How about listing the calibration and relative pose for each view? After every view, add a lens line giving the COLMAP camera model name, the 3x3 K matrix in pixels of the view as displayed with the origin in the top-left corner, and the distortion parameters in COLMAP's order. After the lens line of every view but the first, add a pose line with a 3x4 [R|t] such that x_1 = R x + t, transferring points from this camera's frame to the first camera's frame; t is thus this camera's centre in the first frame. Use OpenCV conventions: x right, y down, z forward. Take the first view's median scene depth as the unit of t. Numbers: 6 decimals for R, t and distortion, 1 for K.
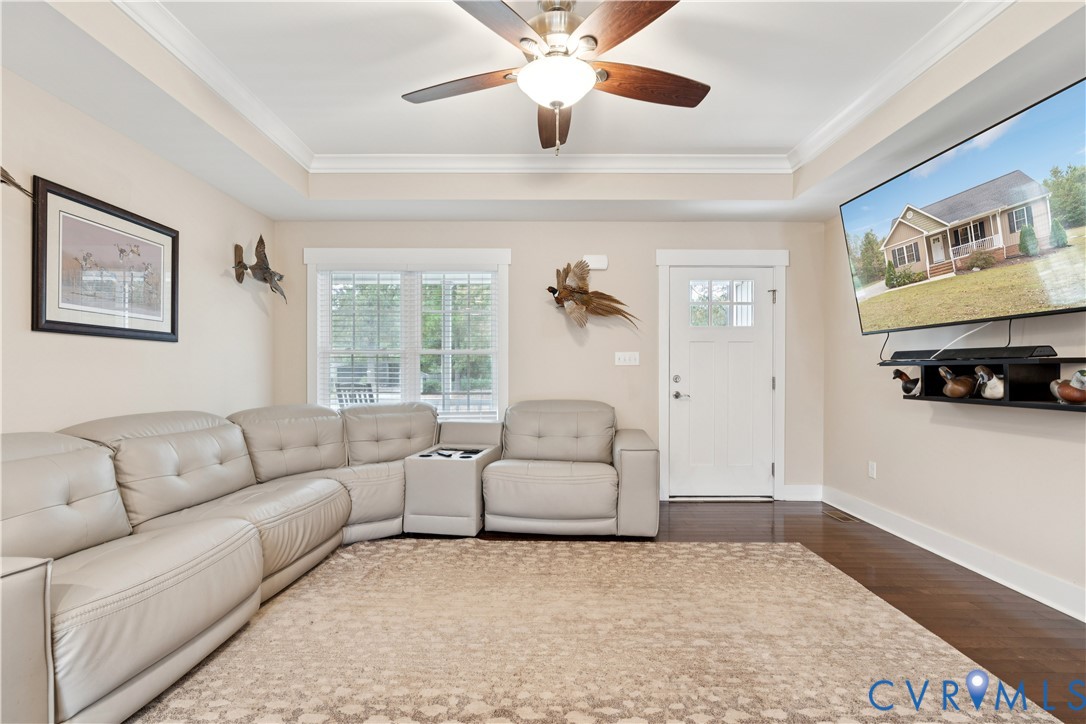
lens RADIAL K [[502.3, 0, 530.8], [0, 502.3, 373.3], [0, 0, 1]] dist [-0.007190, 0.000983]
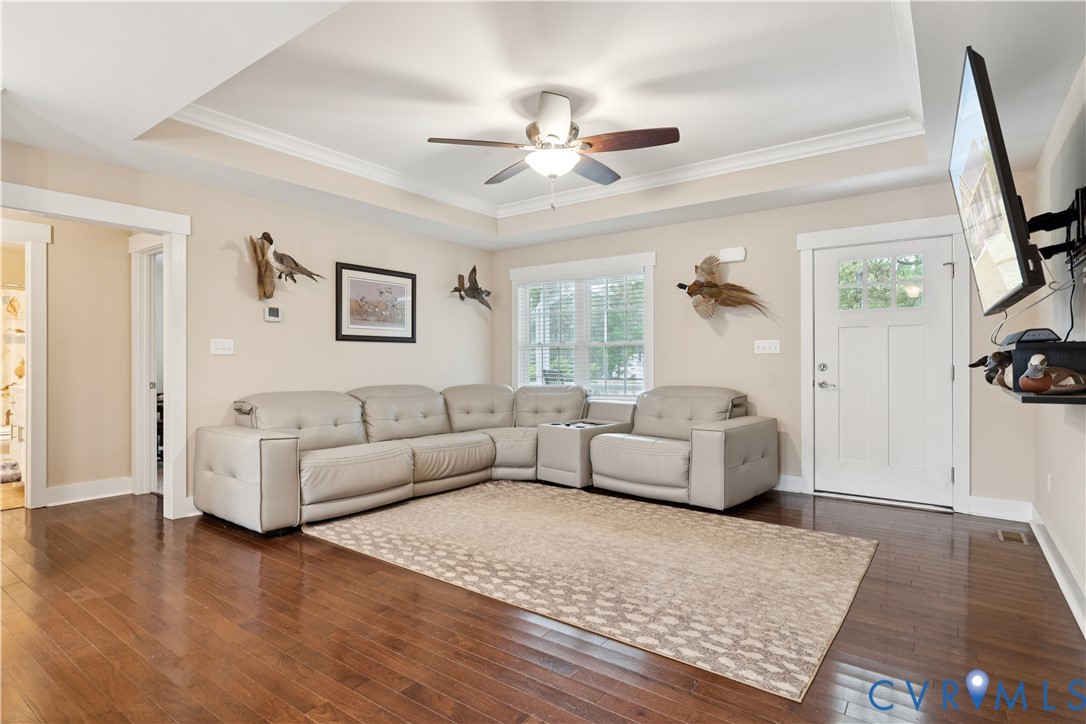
lens RADIAL K [[548.7, 0, 543.0], [0, 548.7, 362.0], [0, 0, 1]] dist [-0.002336, -0.000437]
pose [[0.817764, -0.001886, -0.575550, 0.652475], [0.001162, 0.999998, -0.001627, 0.003085], [0.575552, 0.000662, 0.817765, -0.216391]]
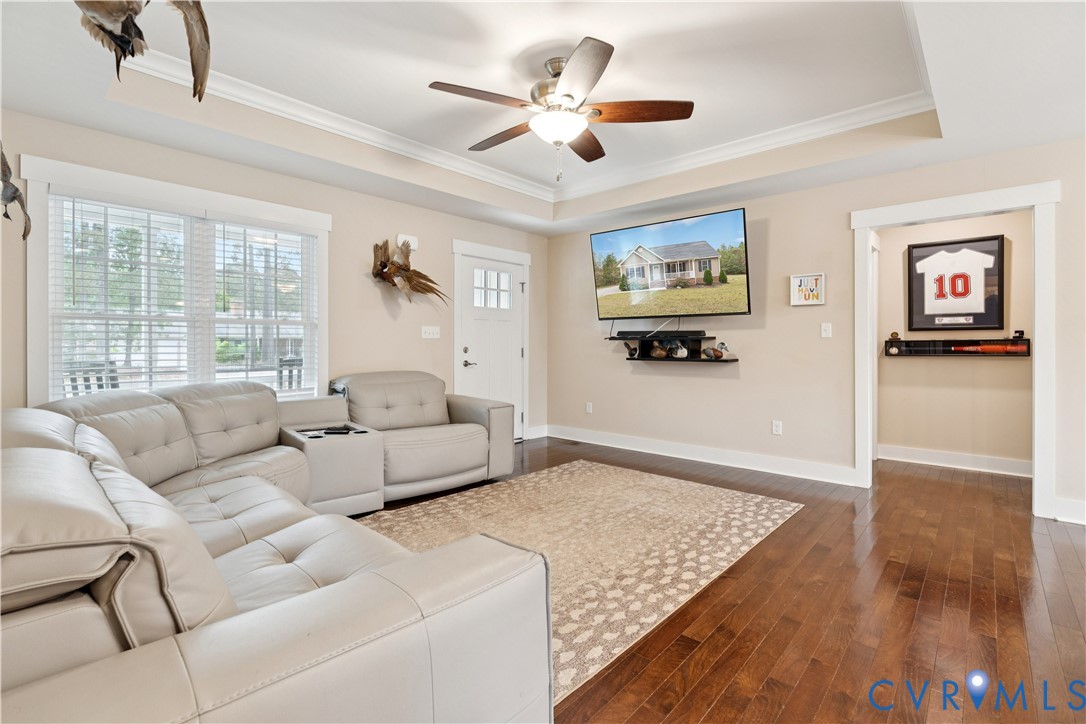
lens RADIAL K [[497.5, 0, 543.0], [0, 497.5, 362.0], [0, 0, 1]] dist [-0.023318, 0.000168]
pose [[0.672424, -0.029470, 0.739579, -0.649789], [0.007126, 0.999419, 0.033344, 0.001466], [-0.740132, -0.017151, 0.672243, 0.109287]]
